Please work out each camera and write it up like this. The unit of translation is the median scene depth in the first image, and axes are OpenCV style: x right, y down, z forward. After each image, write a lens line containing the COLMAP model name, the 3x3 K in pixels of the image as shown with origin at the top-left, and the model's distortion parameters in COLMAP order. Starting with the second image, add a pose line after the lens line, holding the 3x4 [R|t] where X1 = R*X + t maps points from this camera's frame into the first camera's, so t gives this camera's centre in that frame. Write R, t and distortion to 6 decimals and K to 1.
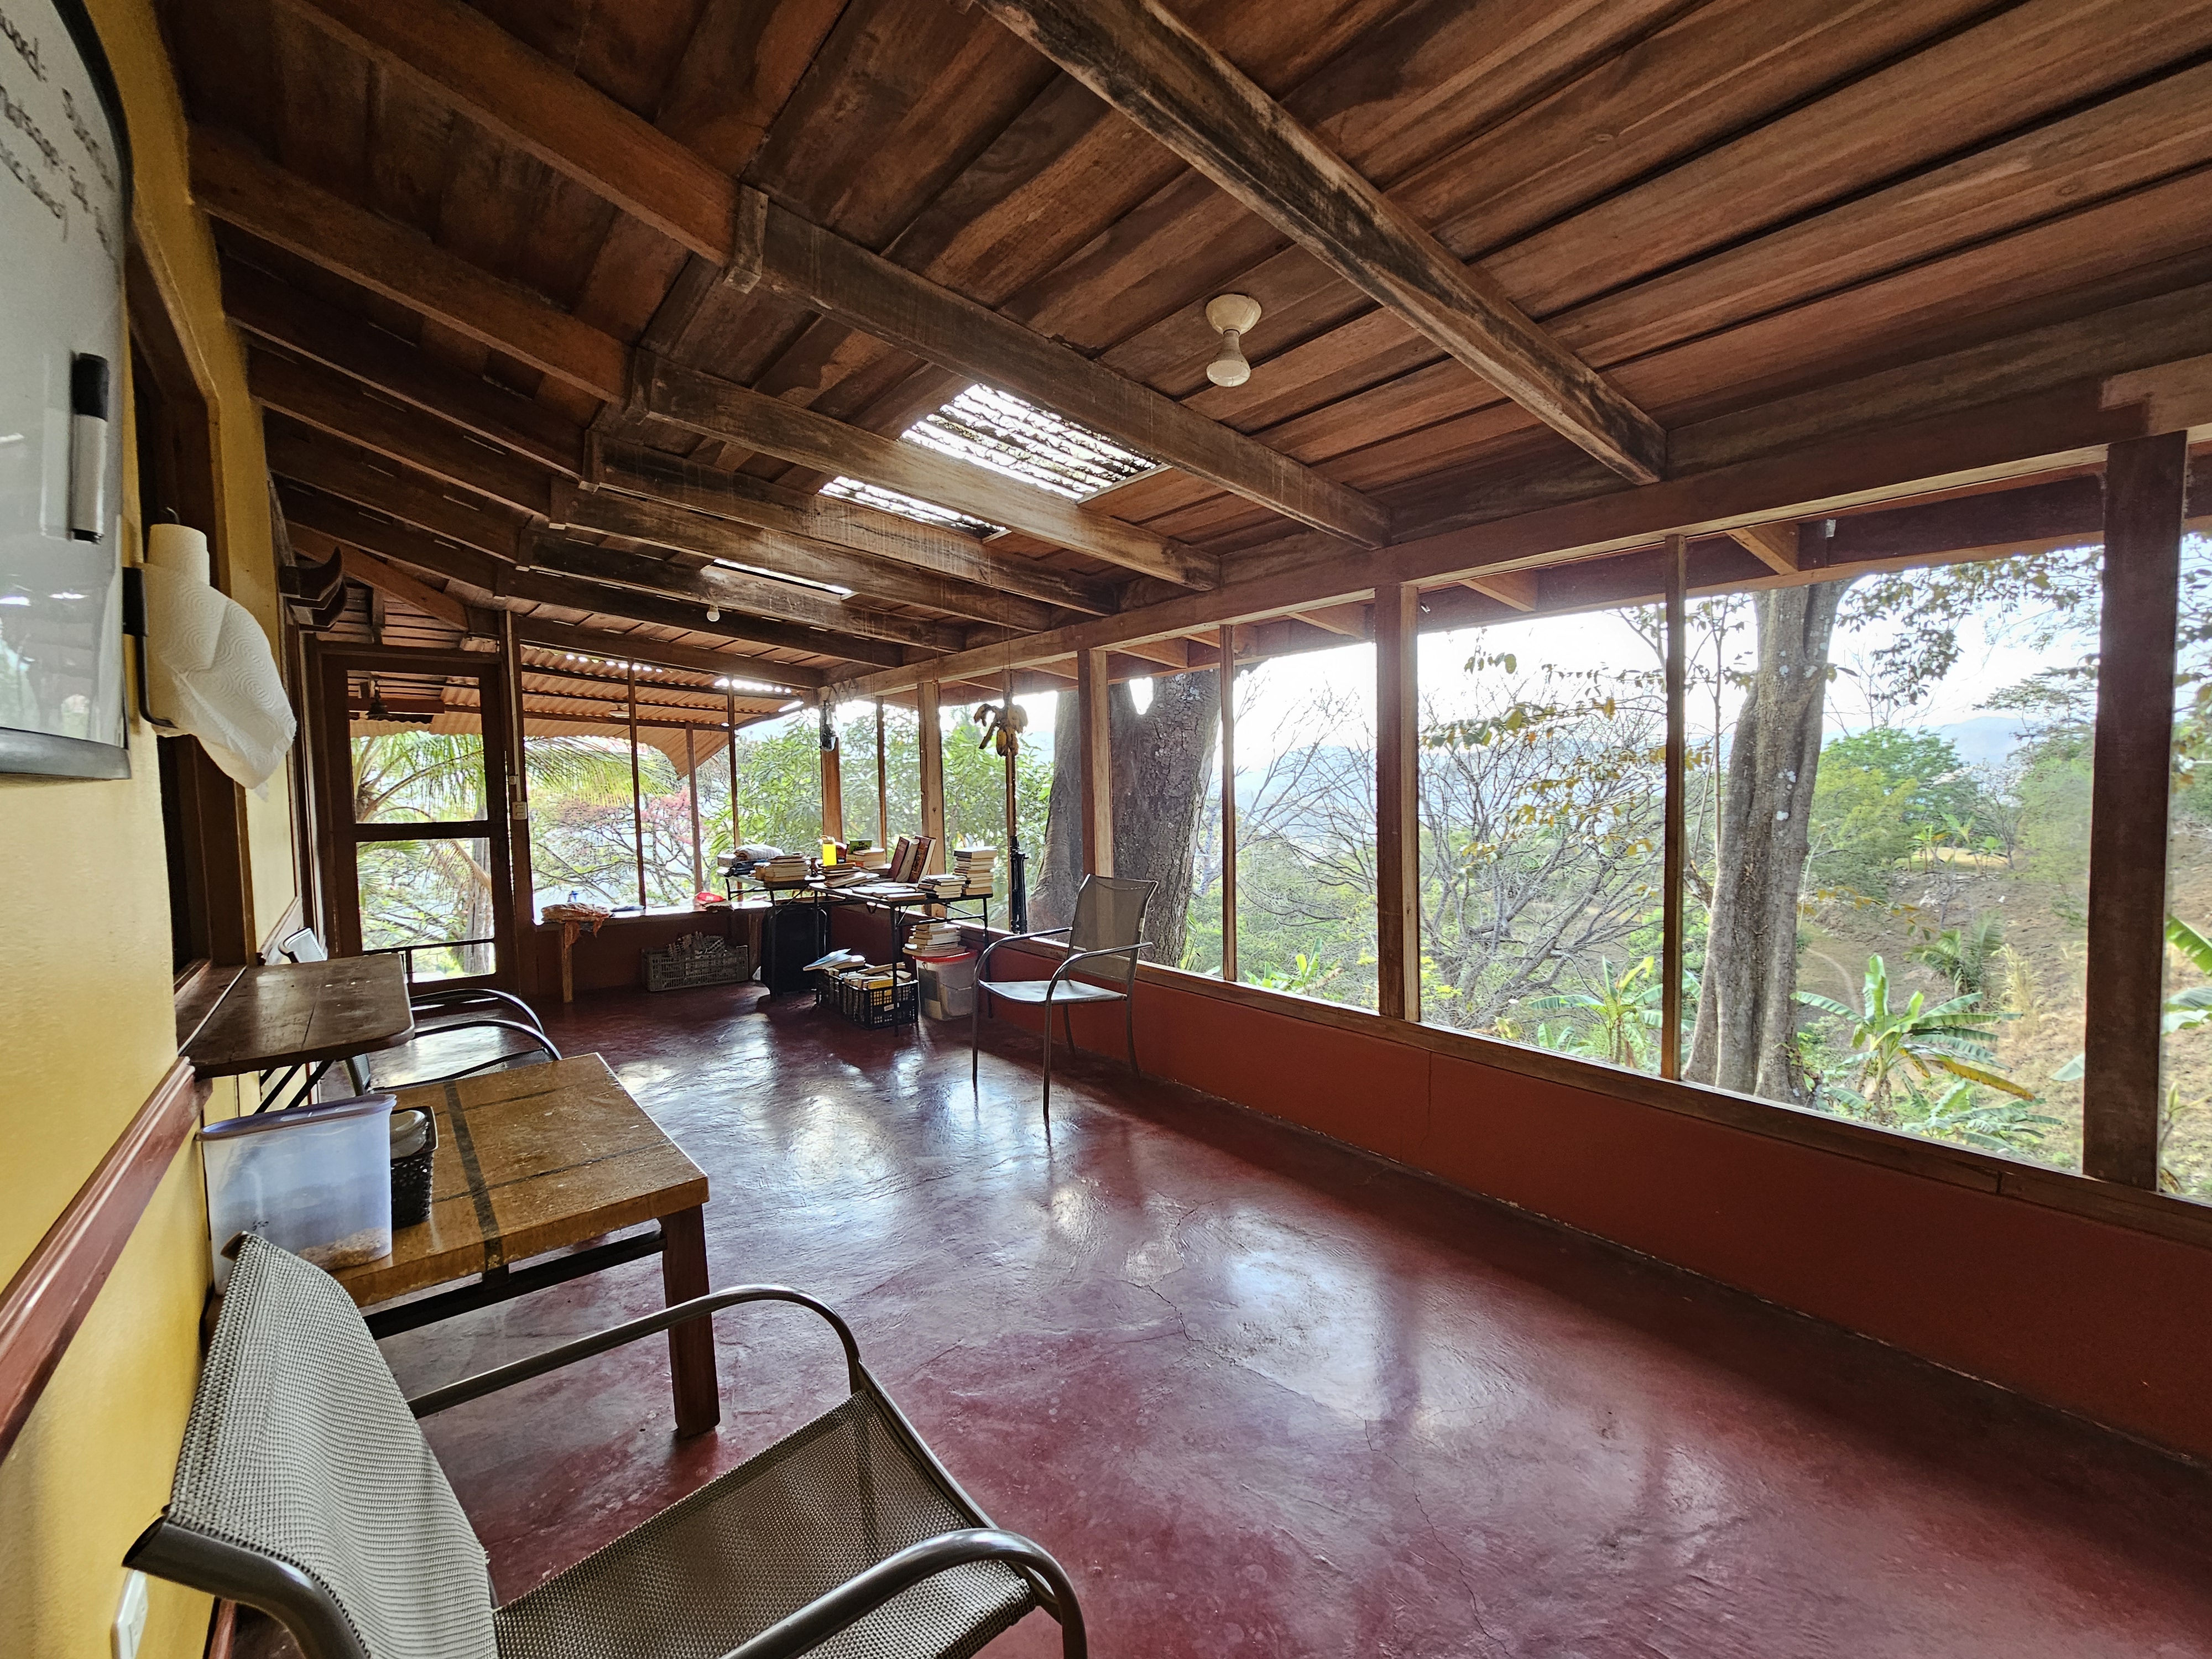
lens RADIAL K [[895.1, 0, 1125.1], [0, 895.1, 830.8], [0, 0, 1]] dist [0.000892, 0.000053]
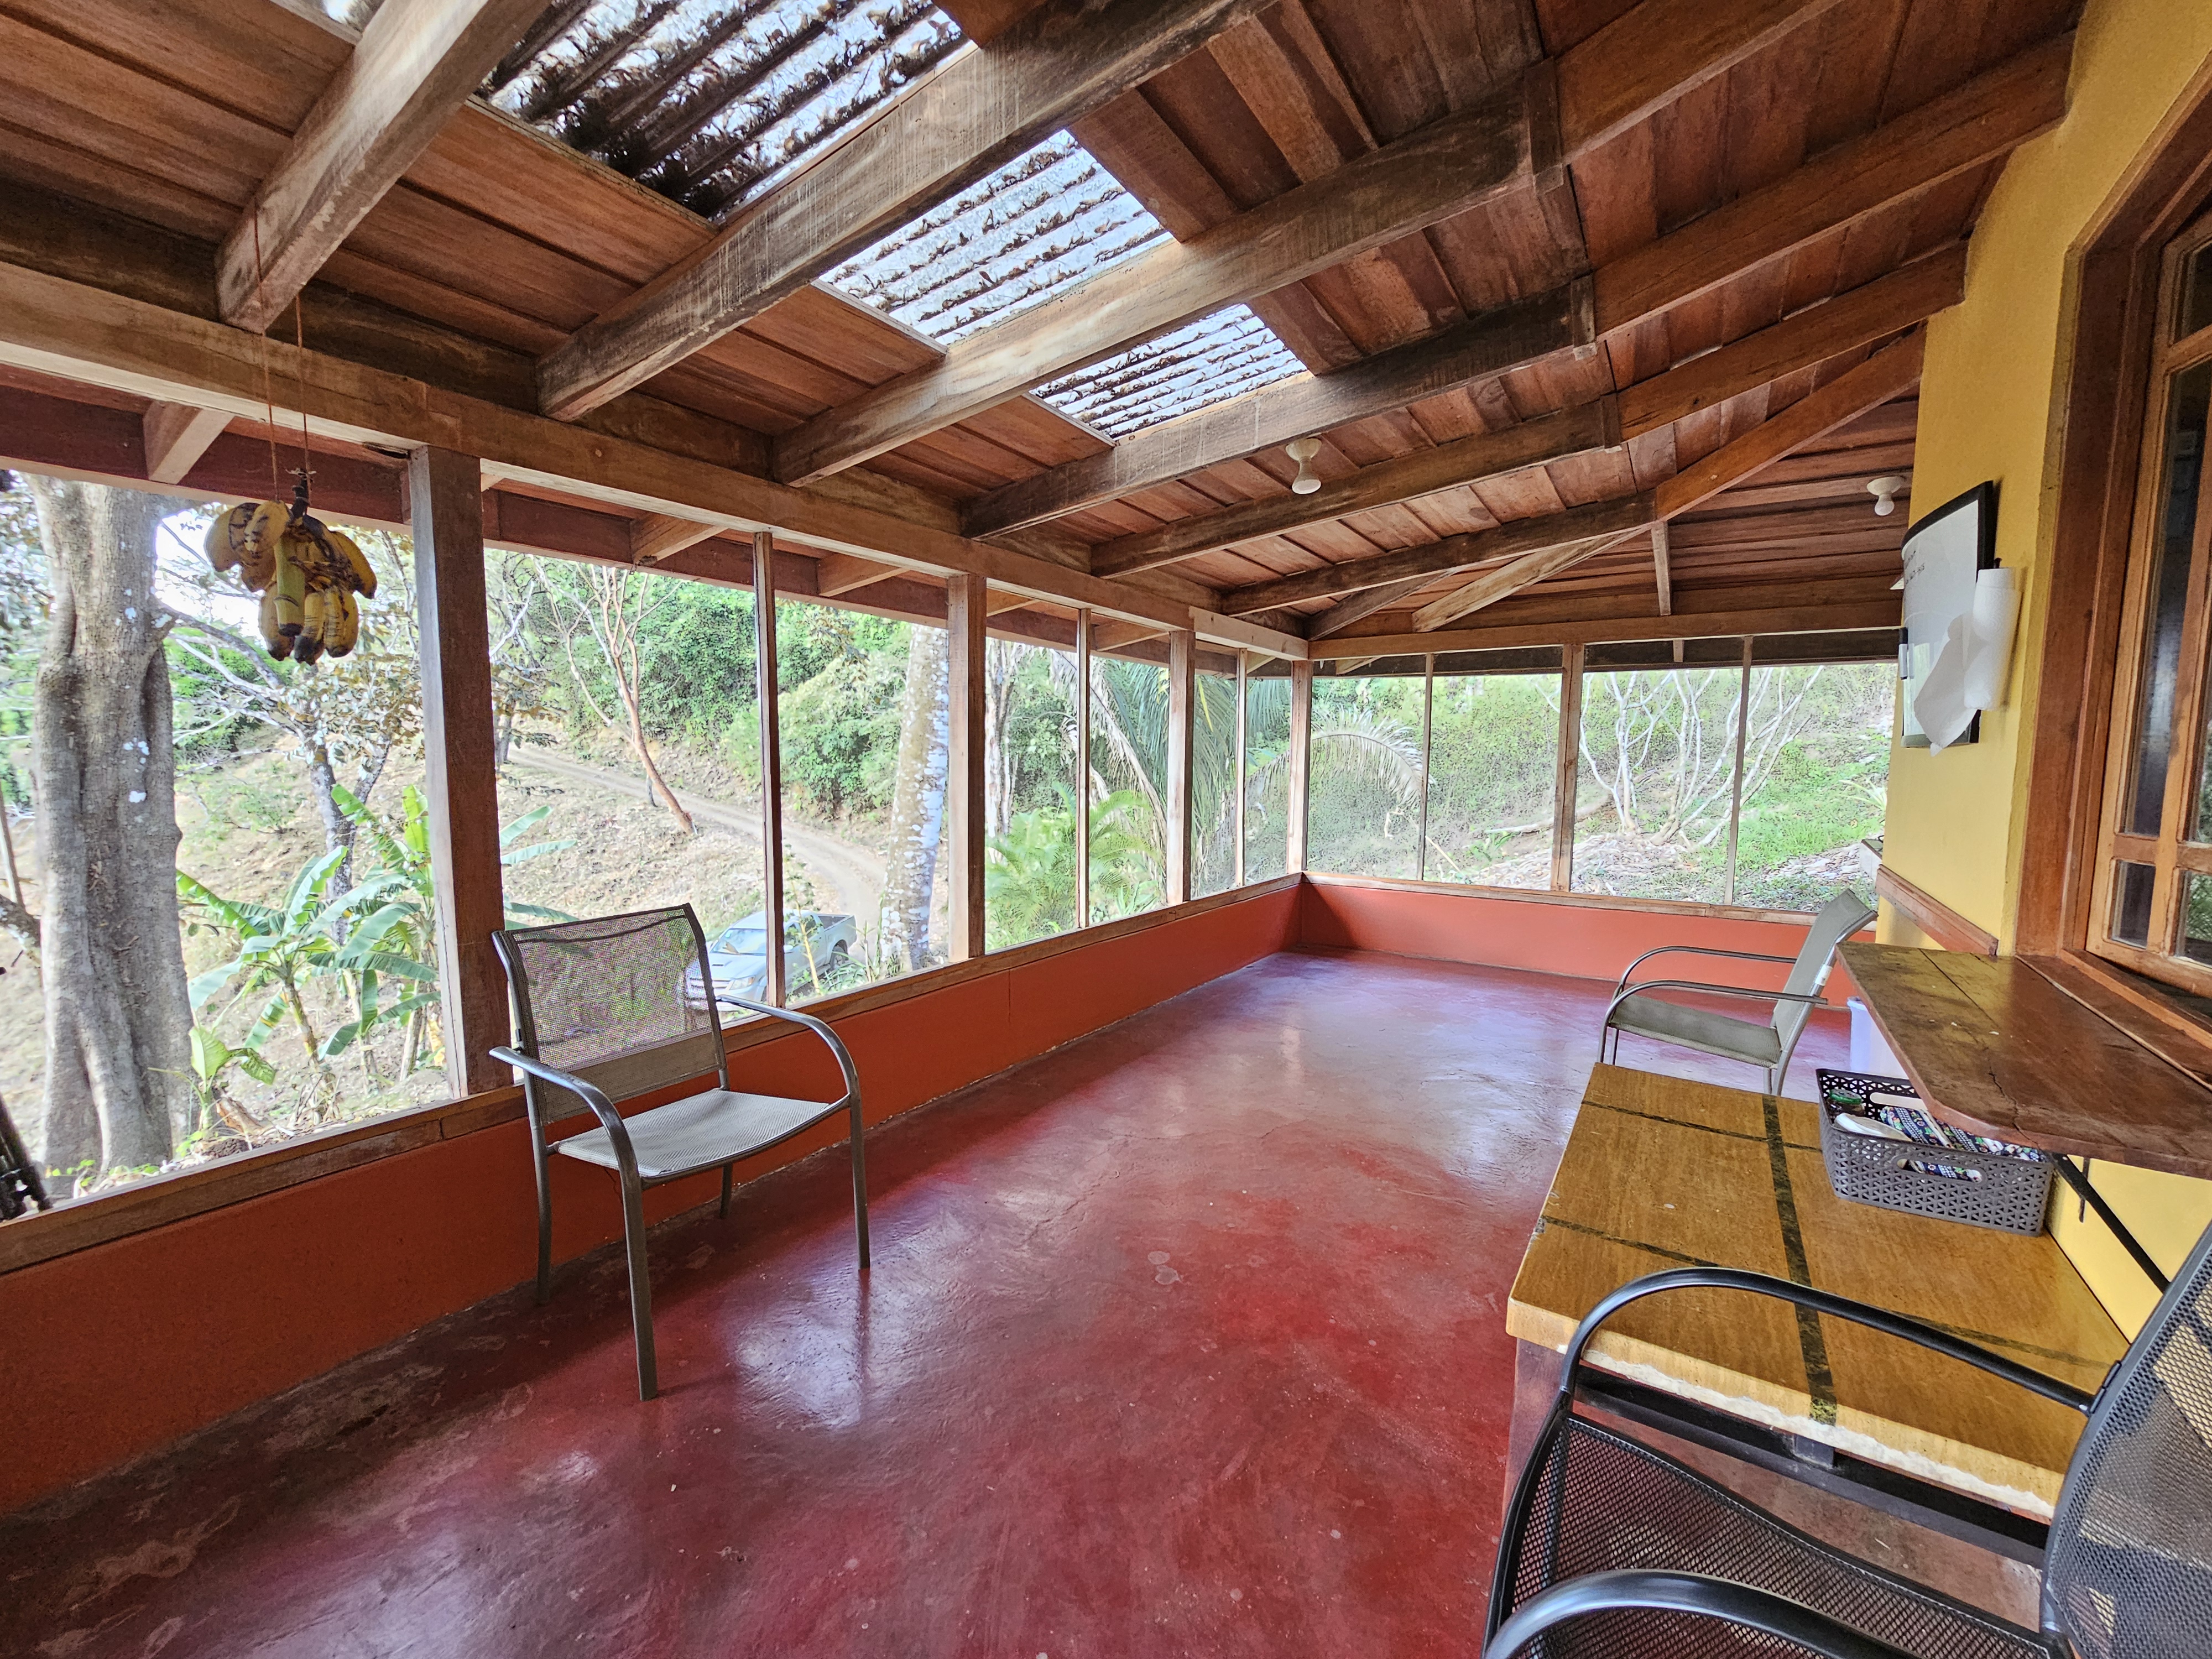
lens RADIAL K [[895.1, 0, 1125.3], [0, 895.1, 831.0], [0, 0, 1]] dist [0.000892, 0.000053]
pose [[-0.292068, -0.072406, 0.953653, -0.288901], [0.049915, 0.994617, 0.090803, -0.015322], [-0.955094, 0.074122, -0.286881, 0.392478]]
